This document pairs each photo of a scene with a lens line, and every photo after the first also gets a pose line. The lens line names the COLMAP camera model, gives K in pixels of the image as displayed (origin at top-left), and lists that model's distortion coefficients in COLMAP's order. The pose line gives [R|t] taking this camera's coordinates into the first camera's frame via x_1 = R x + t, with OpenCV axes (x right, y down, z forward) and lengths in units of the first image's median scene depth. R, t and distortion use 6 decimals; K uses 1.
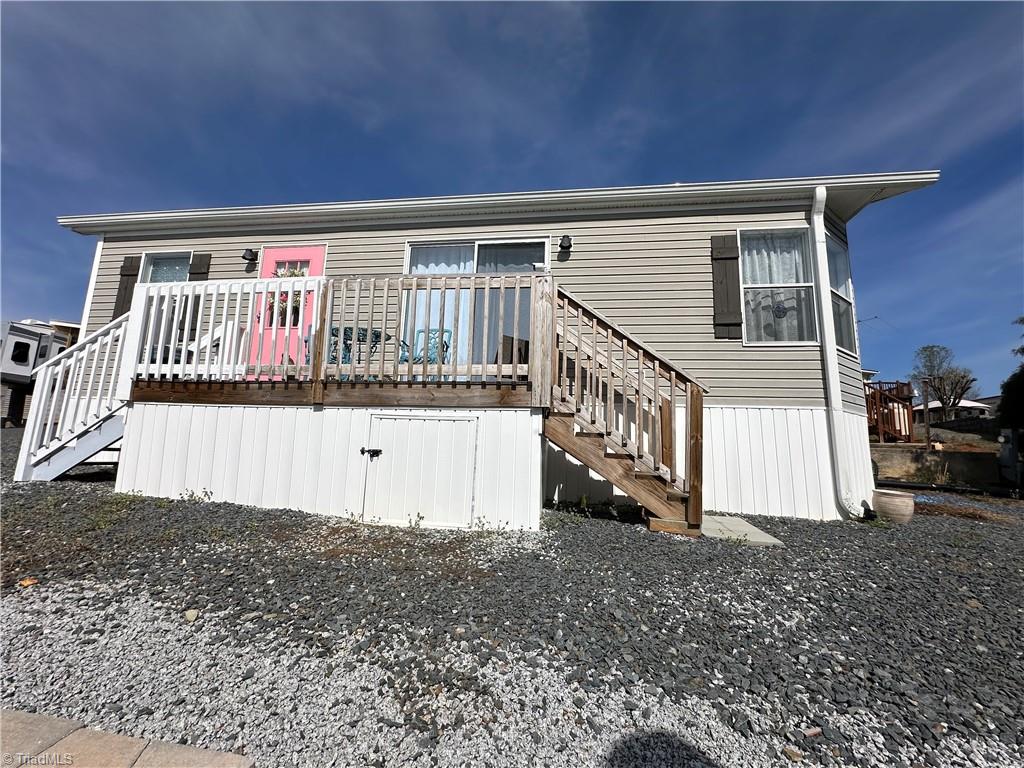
lens RADIAL K [[439.8, 0, 511.2], [0, 439.8, 388.6], [0, 0, 1]] dist [0.005082, 0.000162]
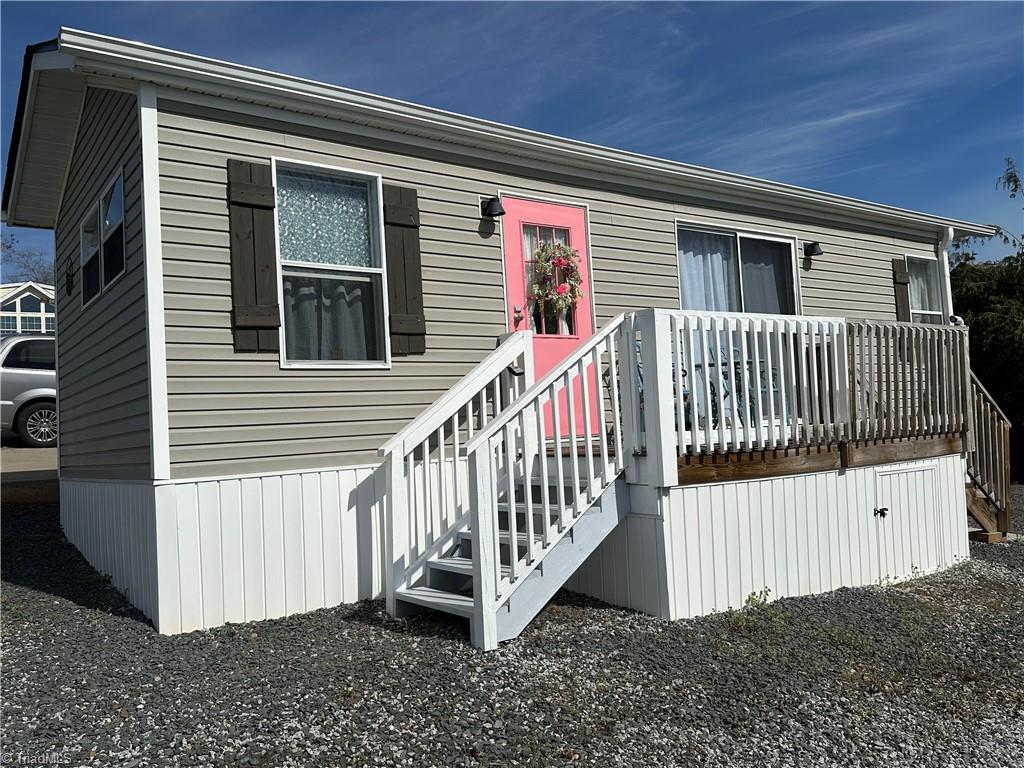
lens RADIAL K [[827.3, 0, 513.1], [0, 827.3, 382.1], [0, 0, 1]] dist [0.061989, -0.000783]
pose [[0.710055, -0.030829, 0.703471, -1.743698], [-0.028803, 0.996933, 0.072762, -0.197684], [-0.703557, -0.071927, 0.706989, 0.245159]]
